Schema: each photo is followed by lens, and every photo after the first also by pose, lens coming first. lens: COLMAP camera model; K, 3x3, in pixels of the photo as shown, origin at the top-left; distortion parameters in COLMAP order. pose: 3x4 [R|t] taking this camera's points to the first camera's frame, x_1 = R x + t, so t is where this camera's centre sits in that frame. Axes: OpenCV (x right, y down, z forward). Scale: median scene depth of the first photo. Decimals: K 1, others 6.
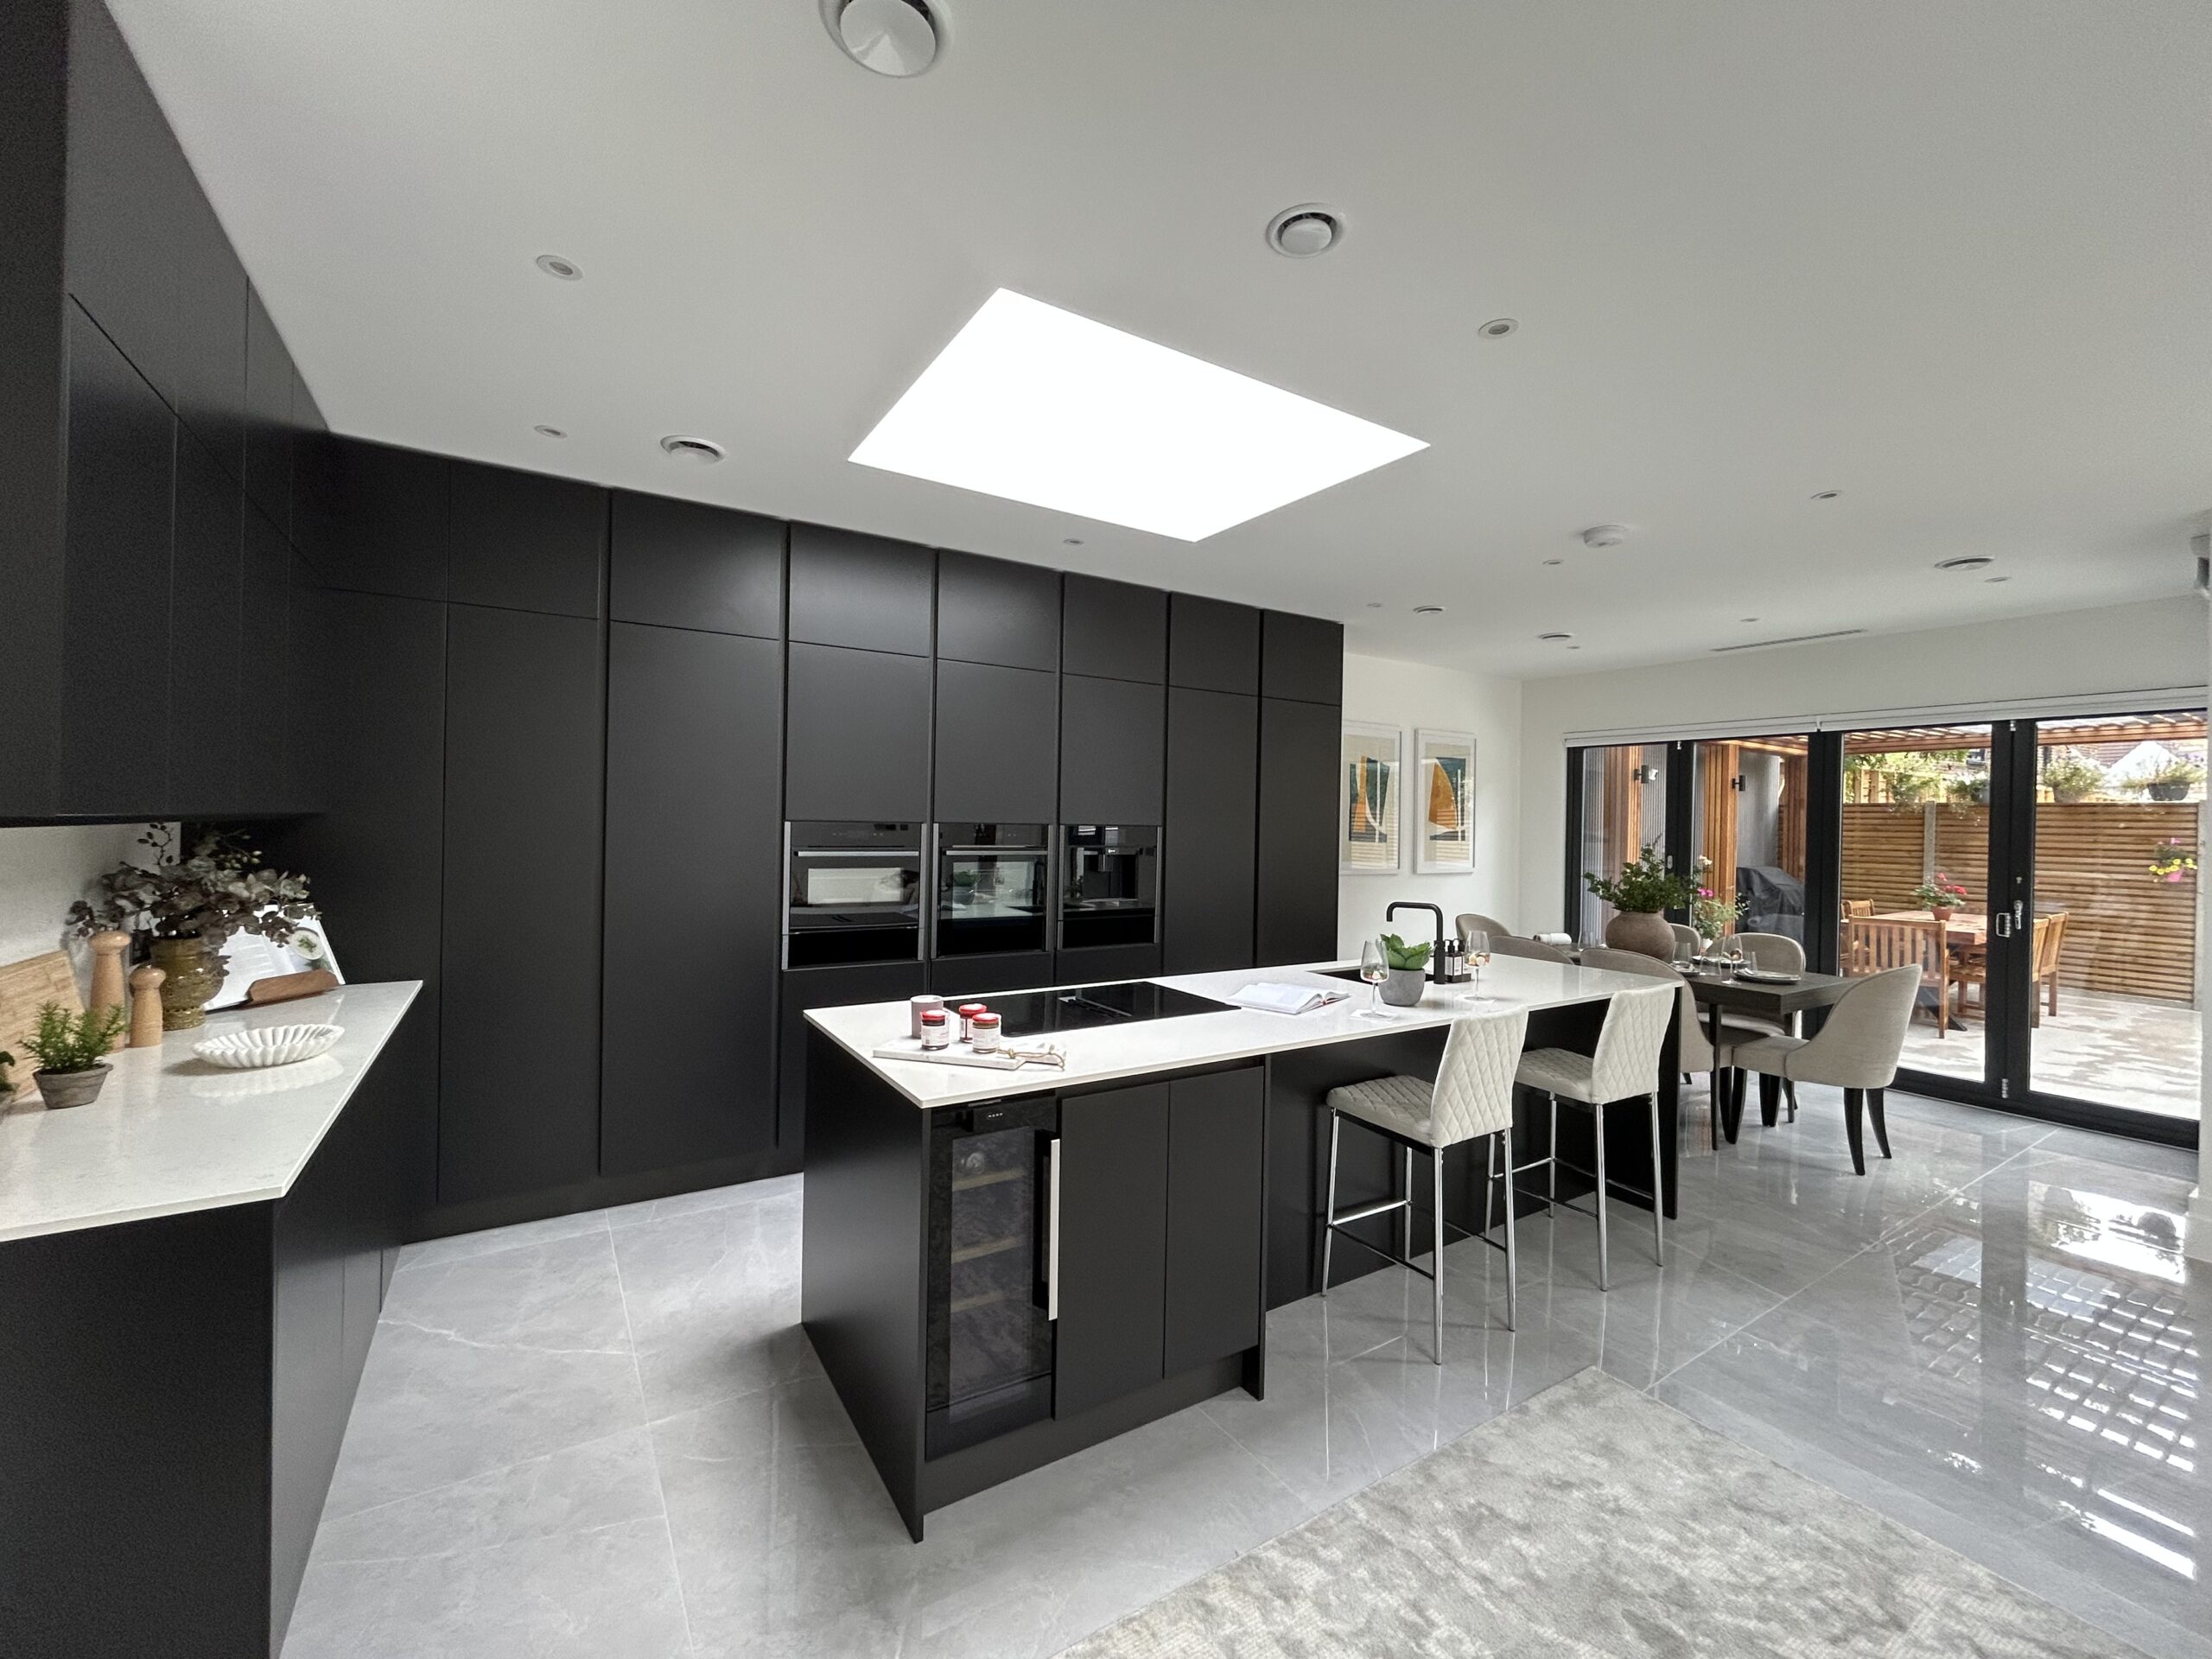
lens RADIAL K [[894.9, 0, 1093.6], [0, 894.9, 825.9], [0, 0, 1]] dist [0.000871, 0.000147]
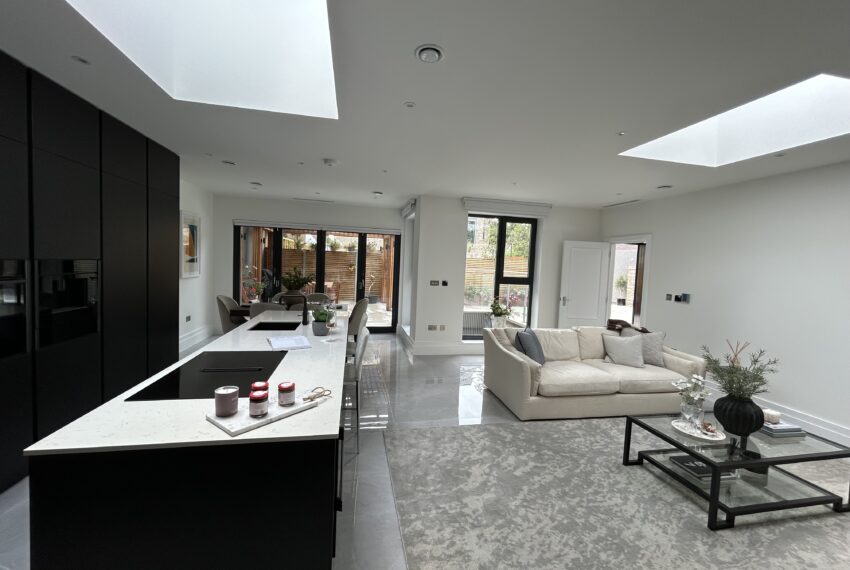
lens RADIAL K [[346.8, 0, 424.5], [0, 346.8, 280.4], [0, 0, 1]] dist [0.017292, 0.000101]
pose [[0.346976, -0.049786, 0.936552, -0.342141], [-0.035891, 0.997154, 0.066304, -0.028175], [-0.937187, -0.056619, 0.344202, 0.258882]]
